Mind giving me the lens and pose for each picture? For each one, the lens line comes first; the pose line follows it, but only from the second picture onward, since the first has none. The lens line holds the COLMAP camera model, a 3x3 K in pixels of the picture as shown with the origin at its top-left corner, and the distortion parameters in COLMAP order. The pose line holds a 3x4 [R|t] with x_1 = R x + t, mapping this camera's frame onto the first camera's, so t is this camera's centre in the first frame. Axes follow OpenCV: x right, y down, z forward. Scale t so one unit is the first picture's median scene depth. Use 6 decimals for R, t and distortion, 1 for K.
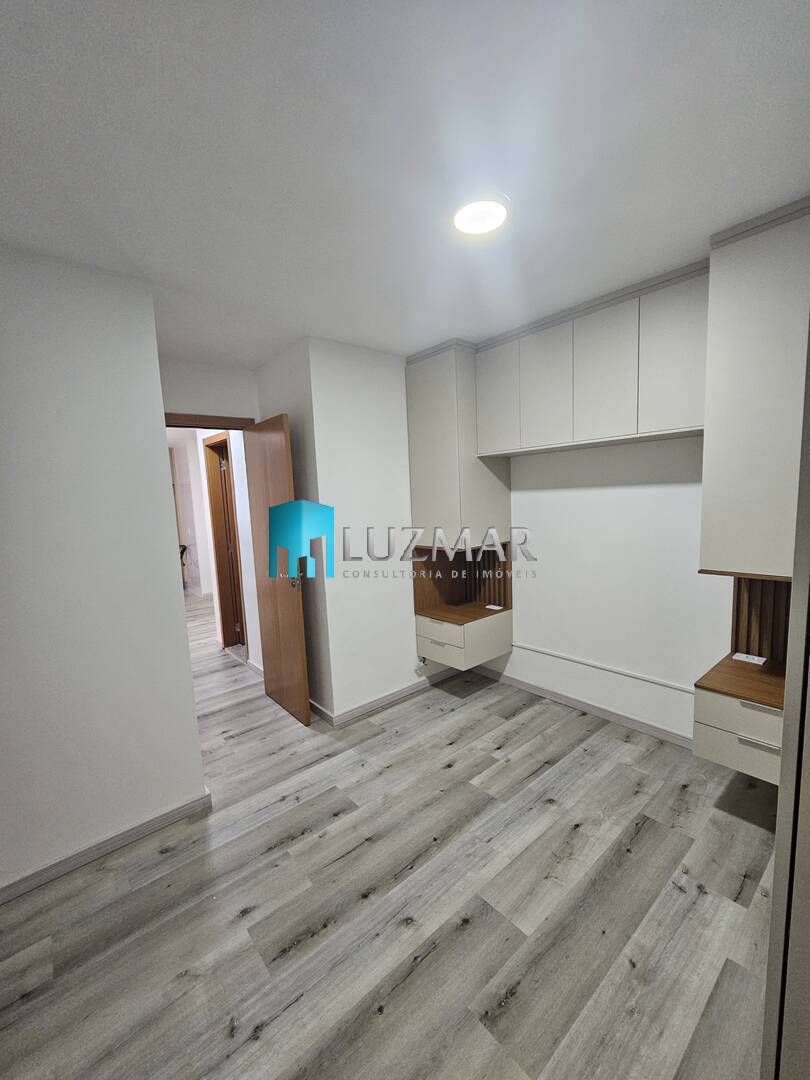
lens RADIAL K [[446.7, 0, 403.3], [0, 446.7, 547.5], [0, 0, 1]] dist [-0.002953, 0.003149]
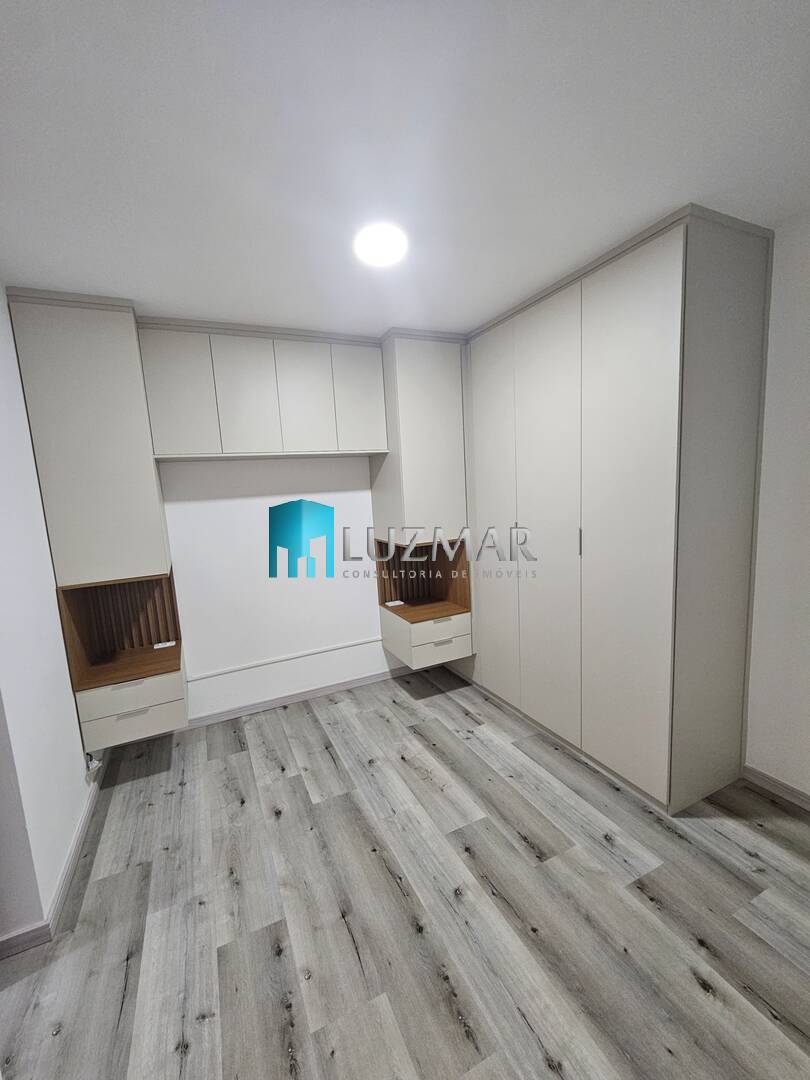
lens RADIAL K [[446.7, 0, 403.3], [0, 446.7, 547.5], [0, 0, 1]] dist [-0.002953, 0.003149]
pose [[0.263128, -0.105004, 0.959030, -0.768755], [0.160551, 0.984964, 0.063794, -0.037702], [-0.951308, 0.137187, 0.276030, 0.591294]]
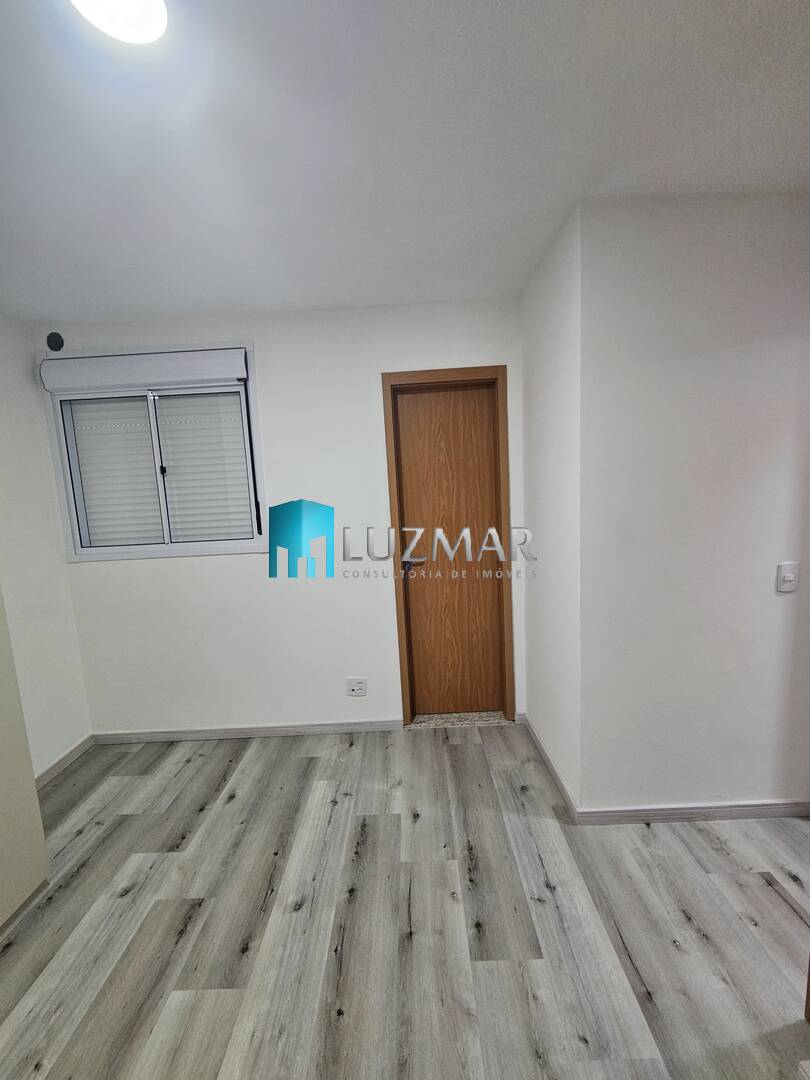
lens RADIAL K [[446.7, 0, 403.3], [0, 446.7, 547.5], [0, 0, 1]] dist [-0.002953, 0.003149]
pose [[-0.652368, 0.176495, -0.737065, 0.376019], [-0.011395, 0.970113, 0.242385, -0.167363], [0.757816, 0.166523, -0.630860, 1.380309]]
